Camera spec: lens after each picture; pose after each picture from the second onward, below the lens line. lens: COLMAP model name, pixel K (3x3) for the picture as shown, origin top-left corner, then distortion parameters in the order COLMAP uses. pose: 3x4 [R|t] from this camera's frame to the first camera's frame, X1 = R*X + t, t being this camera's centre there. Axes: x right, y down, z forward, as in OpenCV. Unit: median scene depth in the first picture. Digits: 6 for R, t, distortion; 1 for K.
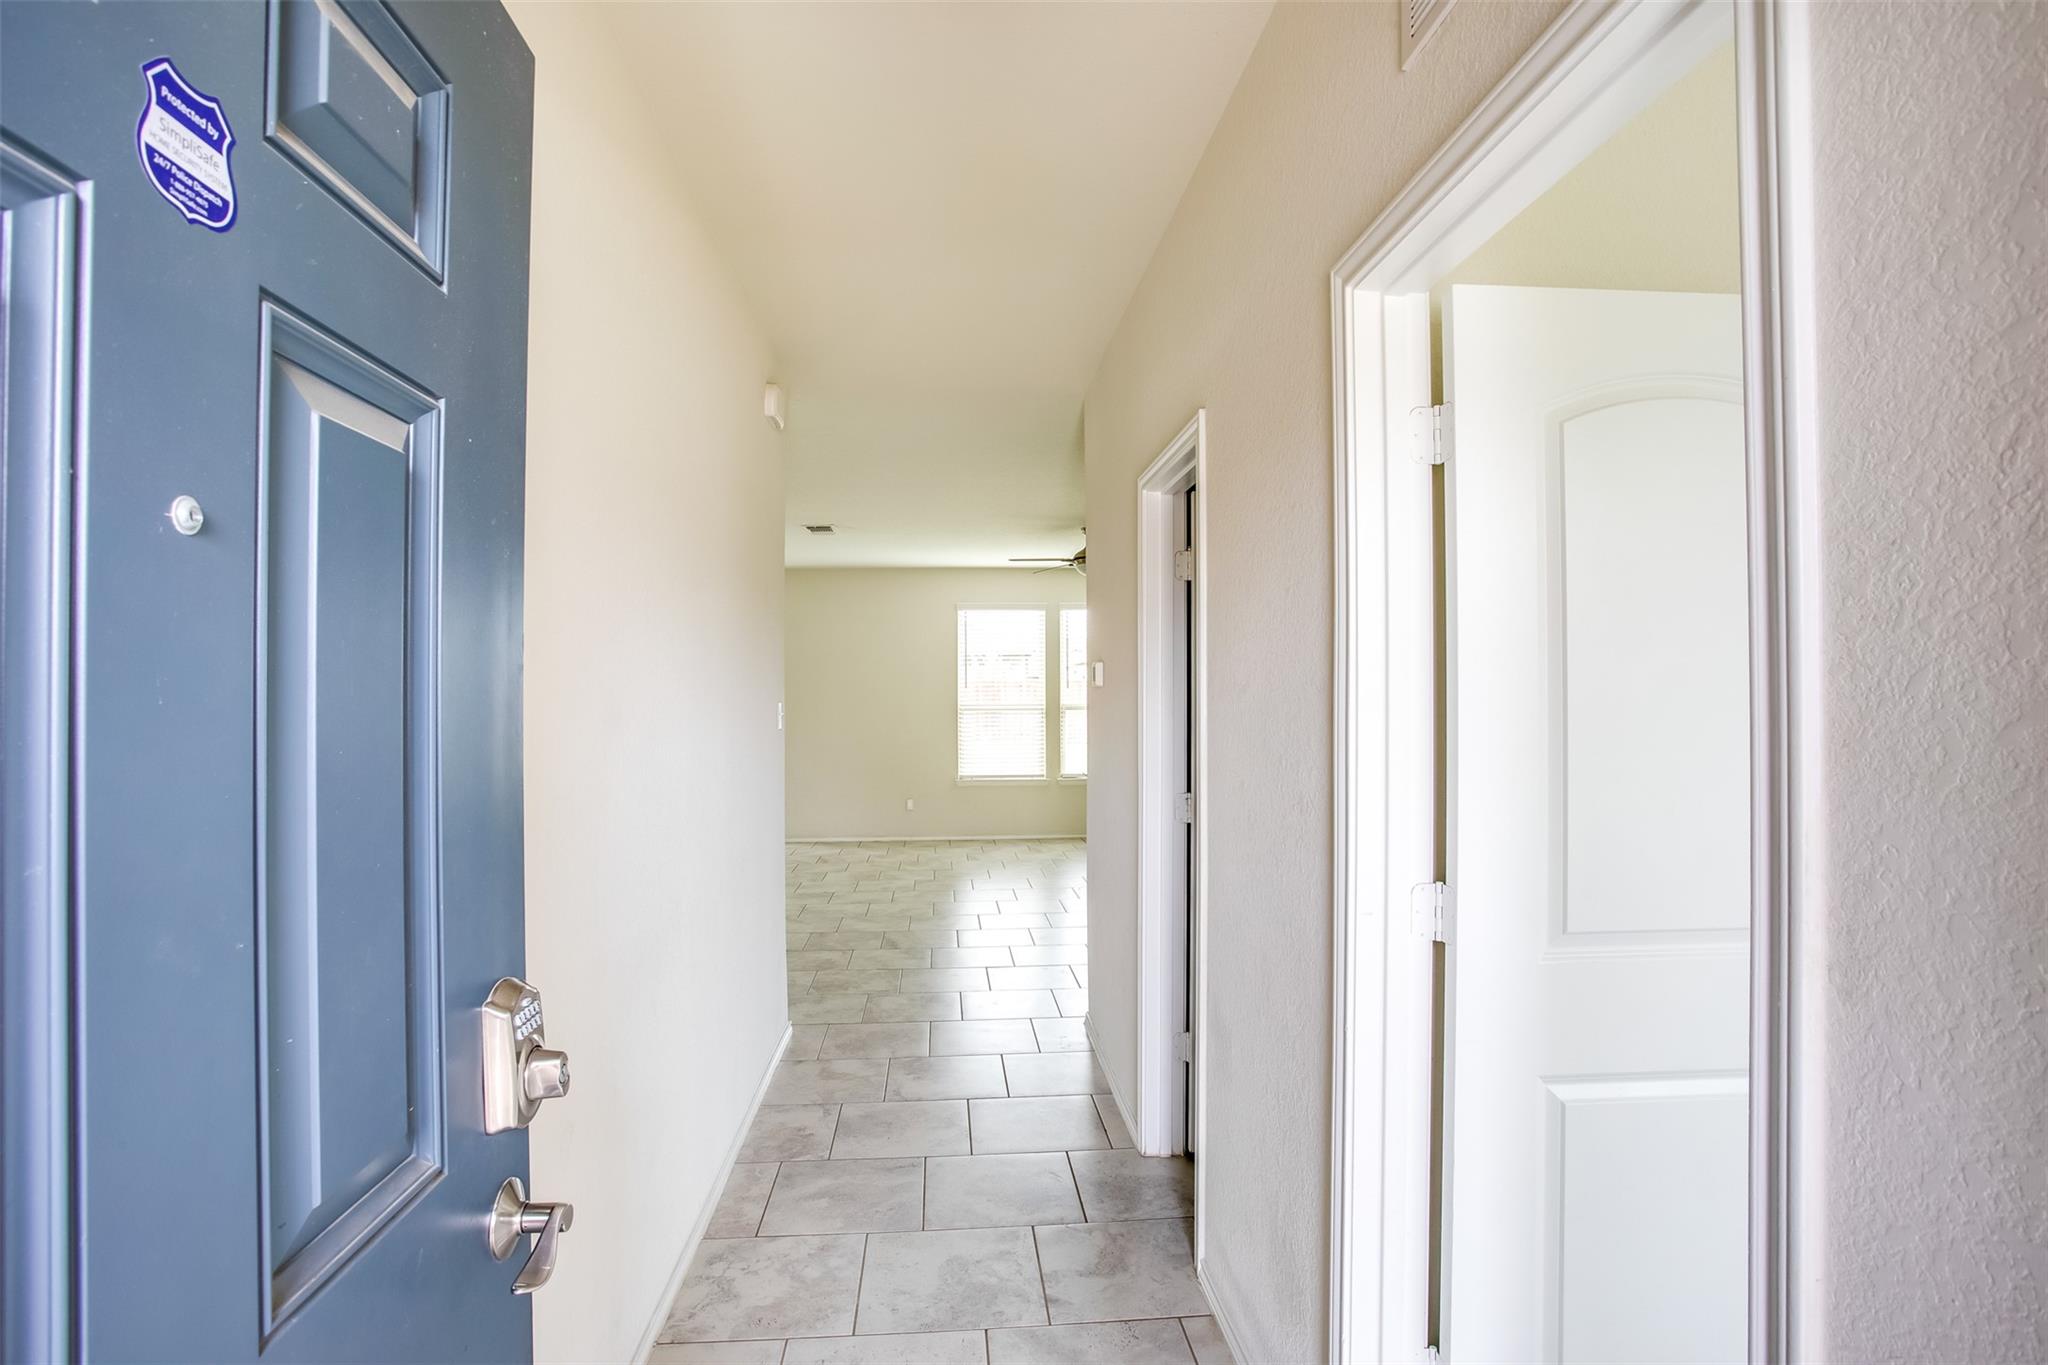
lens RADIAL K [[997.0, 0, 1016.9], [0, 997.0, 690.6], [0, 0, 1]] dist [-0.079463, 0.033237]
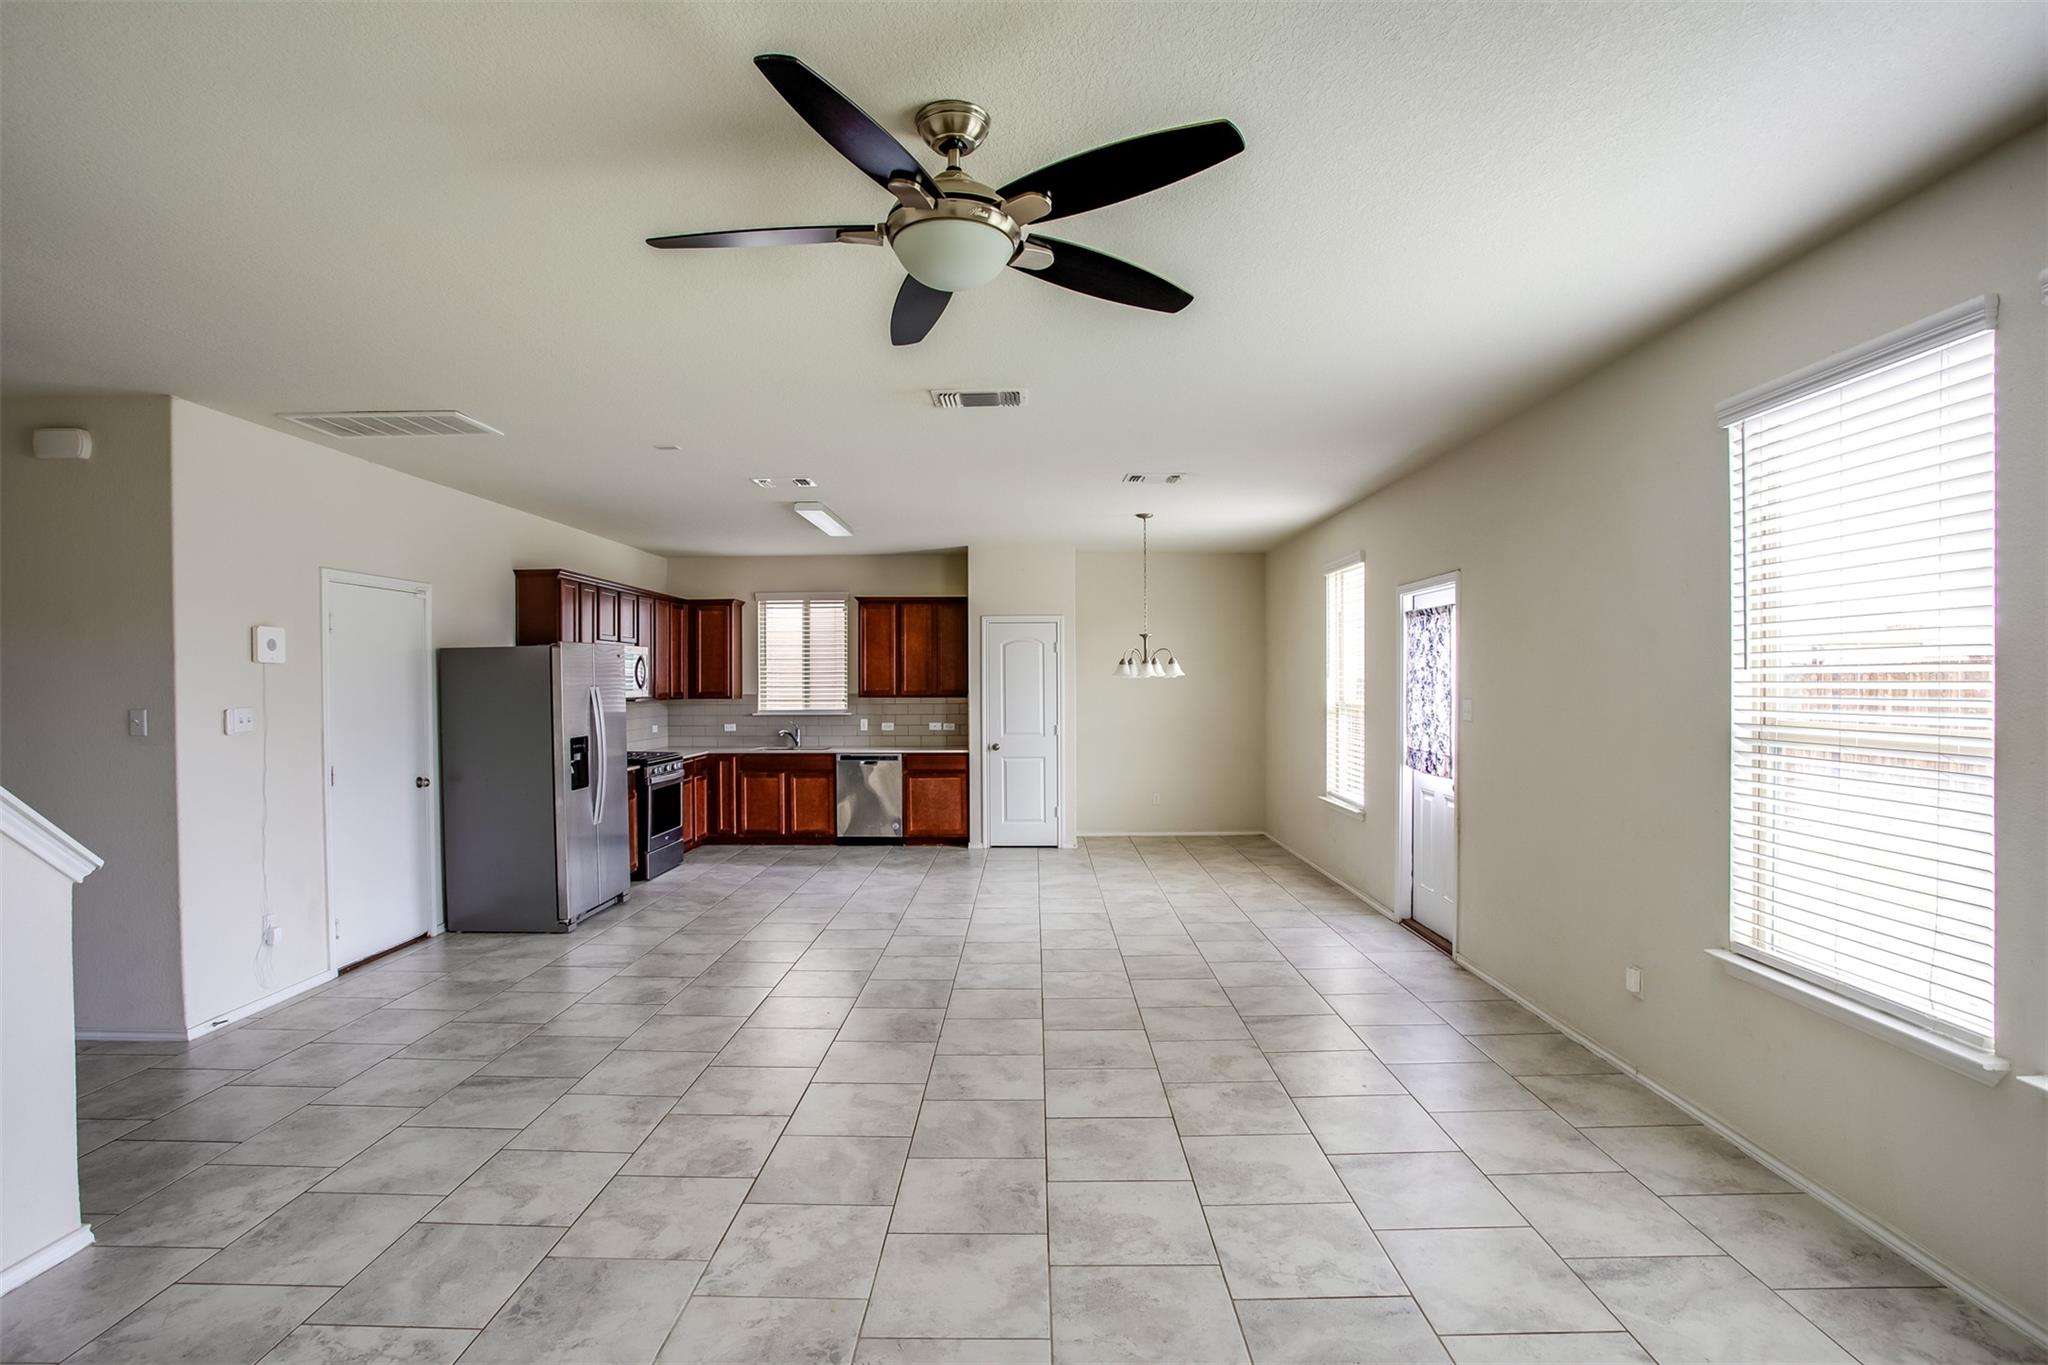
lens RADIAL K [[997.0, 0, 1016.9], [0, 997.0, 690.6], [0, 0, 1]] dist [-0.079463, 0.033237]
pose [[-0.092781, 0.016424, -0.995551, 0.273557], [0.017335, 0.999739, 0.014877, -0.003783], [0.995536, -0.015878, -0.093042, 0.806506]]
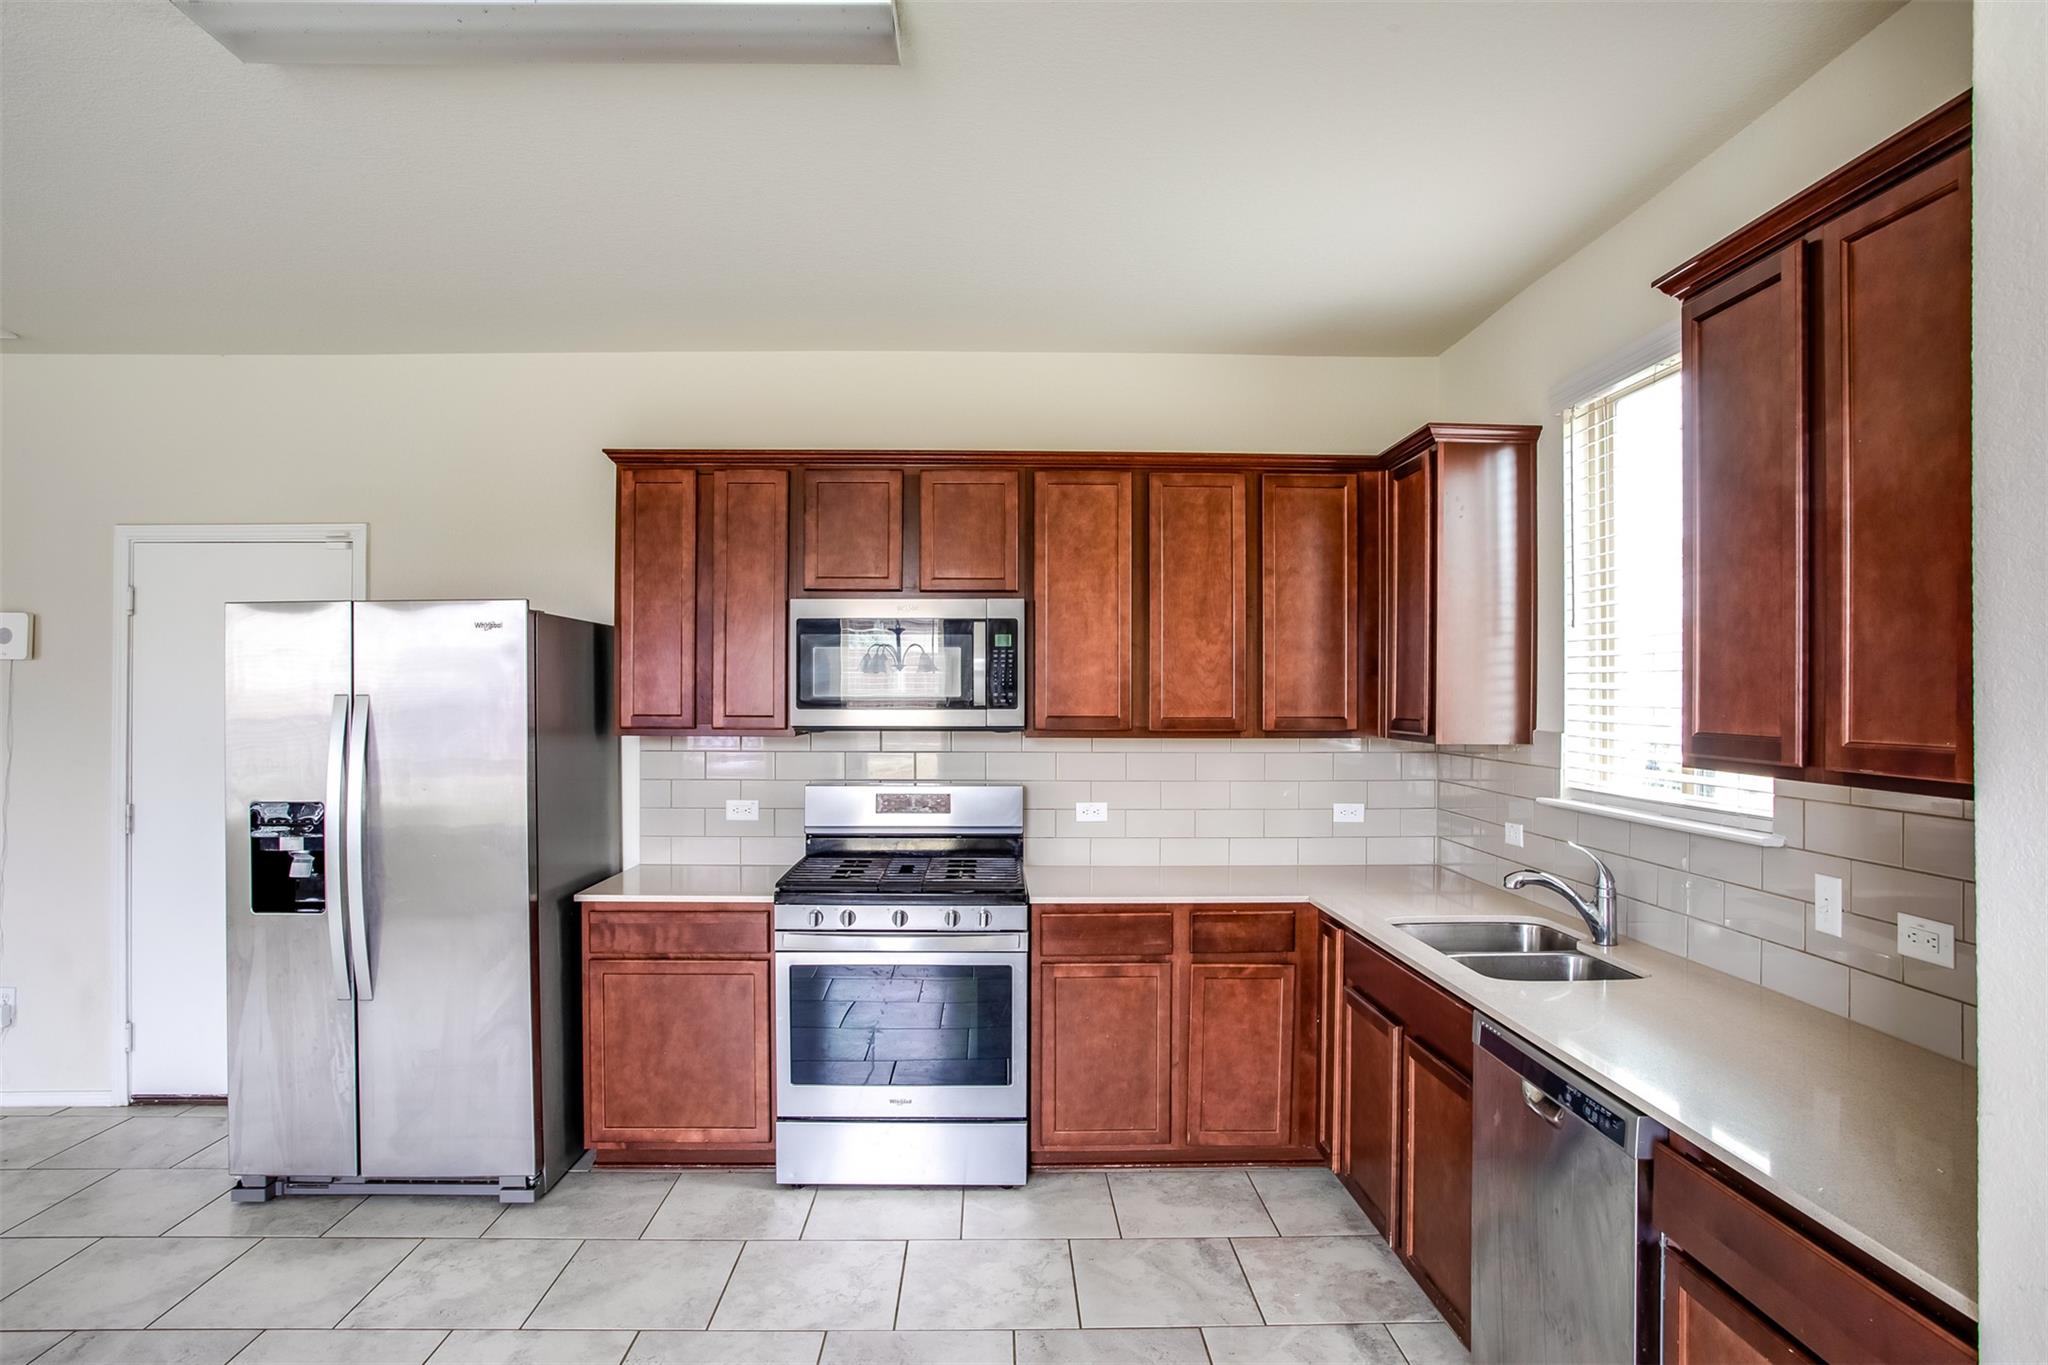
lens RADIAL K [[1141.2, 0, 1018.3], [0, 1141.2, 689.2], [0, 0, 1]] dist [-0.080209, 0.047741]
pose [[-0.998588, 0.003714, 0.052997, -0.537730], [0.002821, 0.999853, -0.016917, 0.002521], [-0.053052, -0.016744, -0.998451, 0.791919]]
